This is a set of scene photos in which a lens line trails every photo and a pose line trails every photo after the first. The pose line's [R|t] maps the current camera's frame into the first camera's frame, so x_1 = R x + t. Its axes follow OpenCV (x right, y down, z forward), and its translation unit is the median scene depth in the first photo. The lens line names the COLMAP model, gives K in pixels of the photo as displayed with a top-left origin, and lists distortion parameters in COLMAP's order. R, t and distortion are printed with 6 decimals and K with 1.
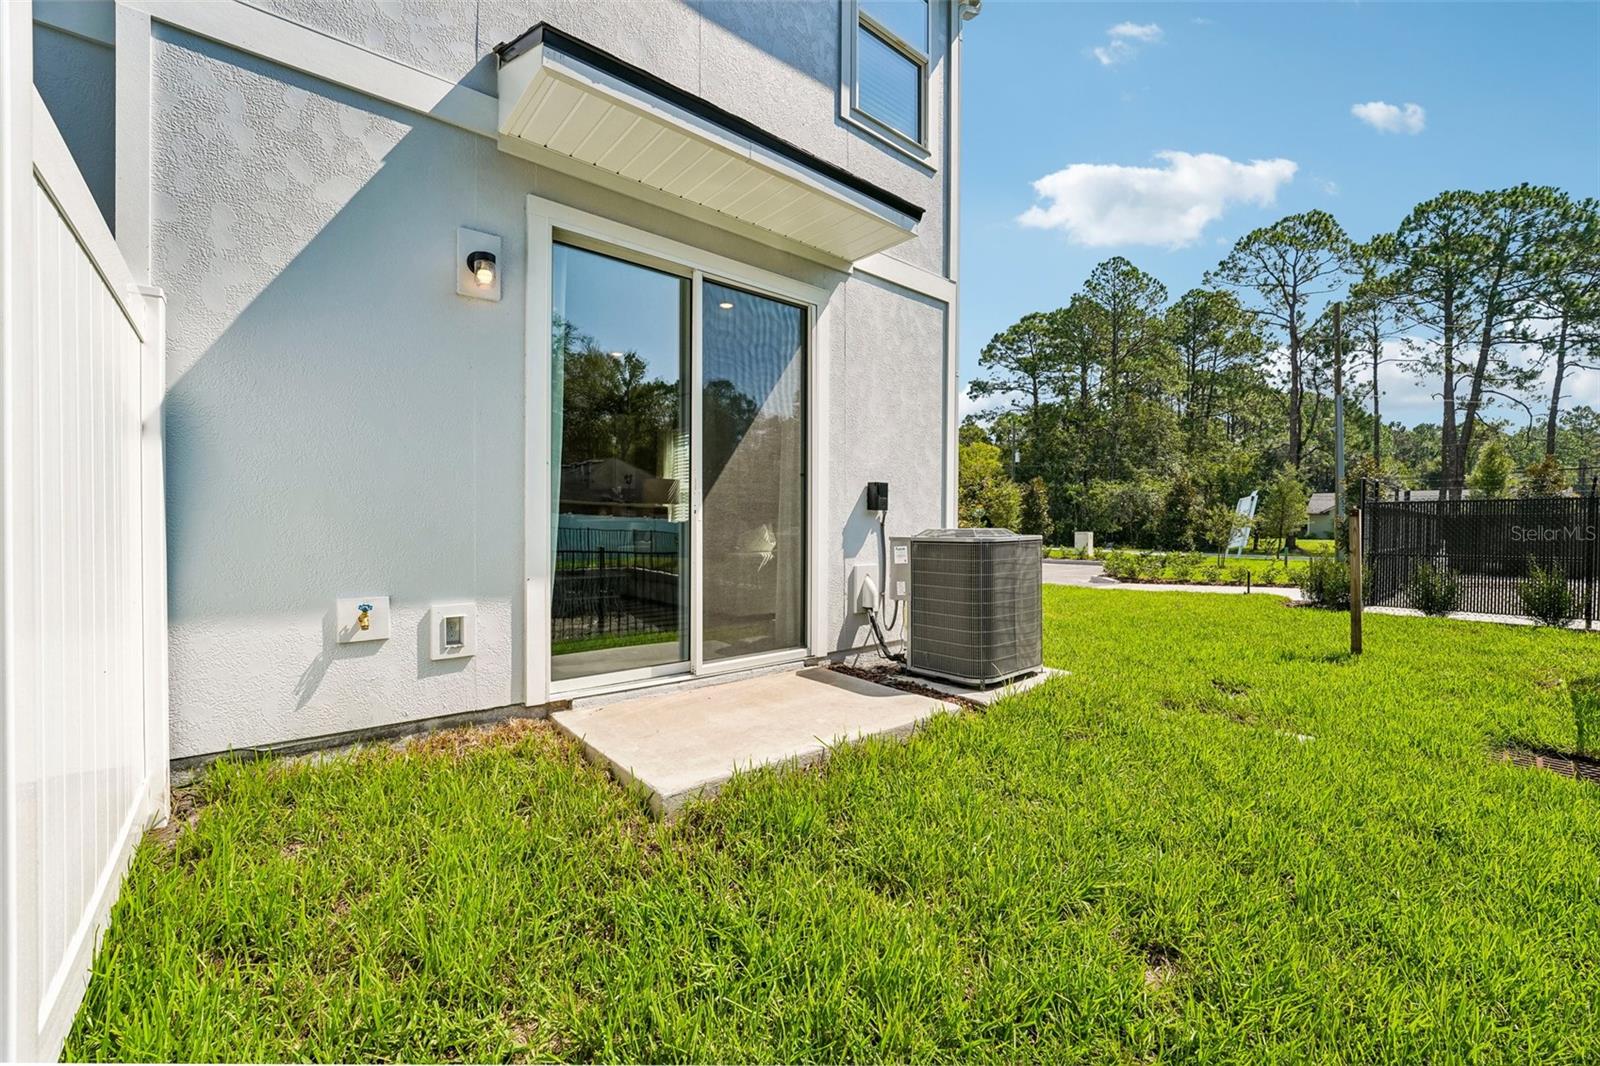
lens RADIAL K [[657.5, 0, 794.9], [0, 657.5, 524.5], [0, 0, 1]] dist [-0.020416, 0.000094]
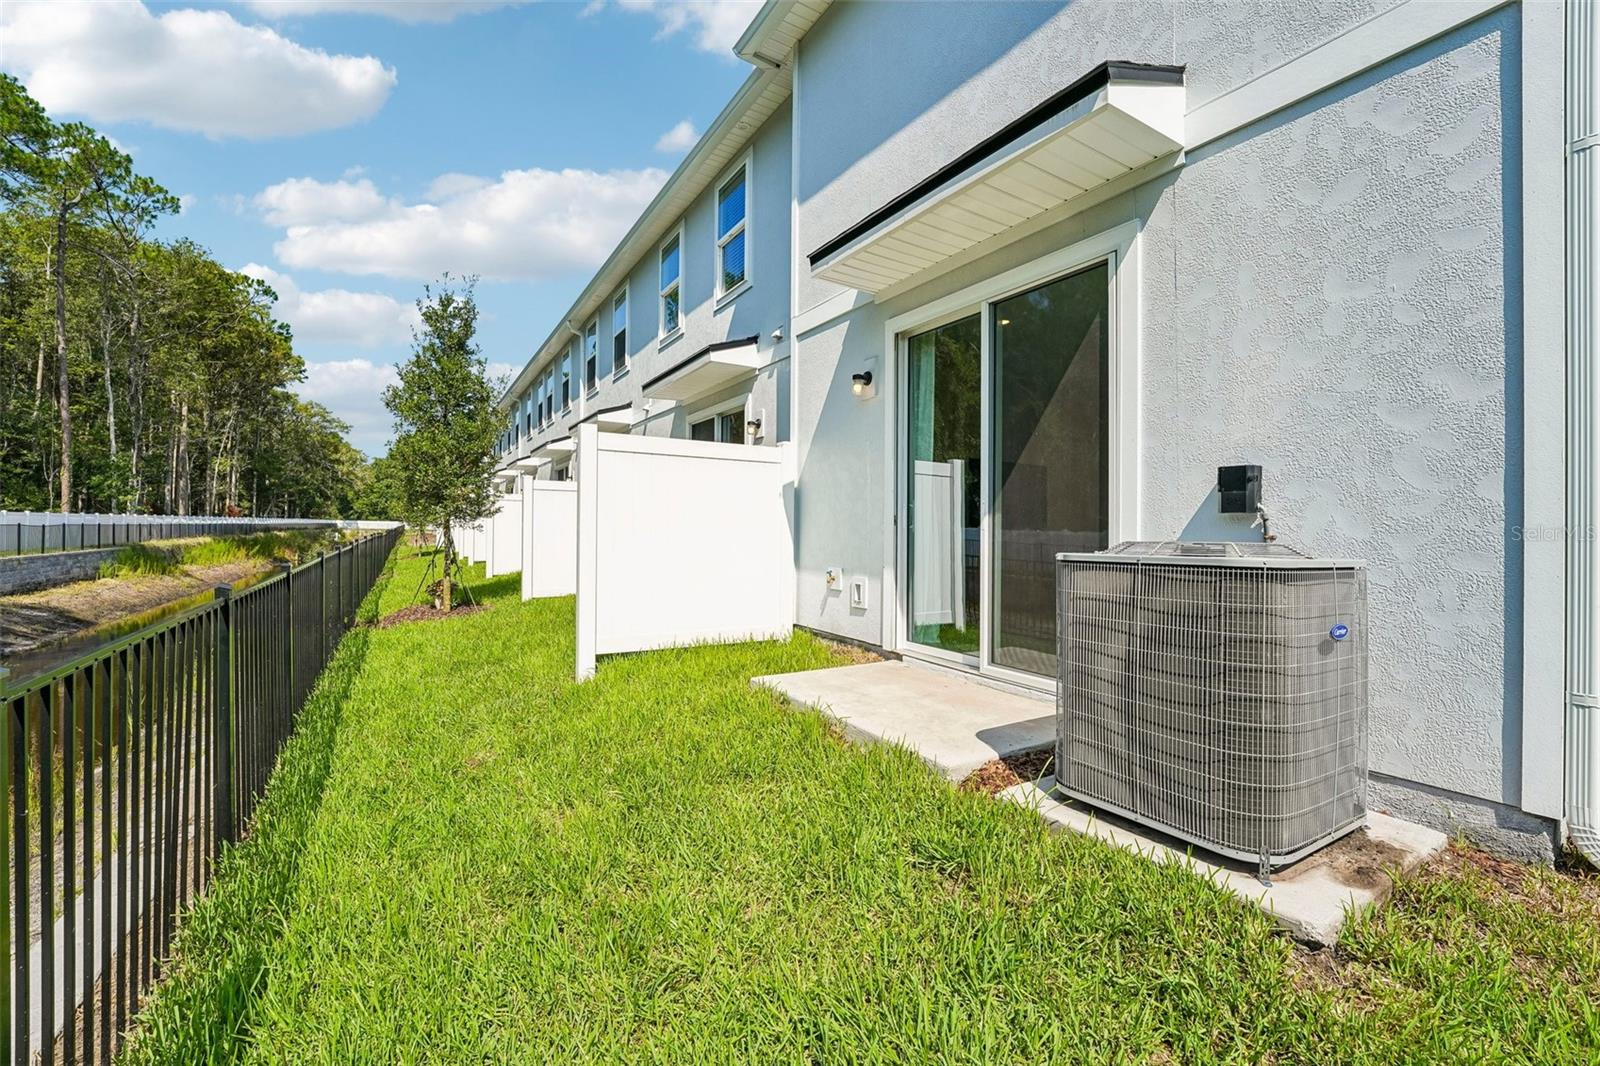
lens RADIAL K [[657.5, 0, 794.9], [0, 657.5, 524.5], [0, 0, 1]] dist [-0.020416, 0.000094]
pose [[-0.169280, -0.020005, -0.985365, 0.817159], [-0.023343, 0.999595, -0.016283, 0.008822], [0.985292, 0.020245, -0.169679, 0.738342]]
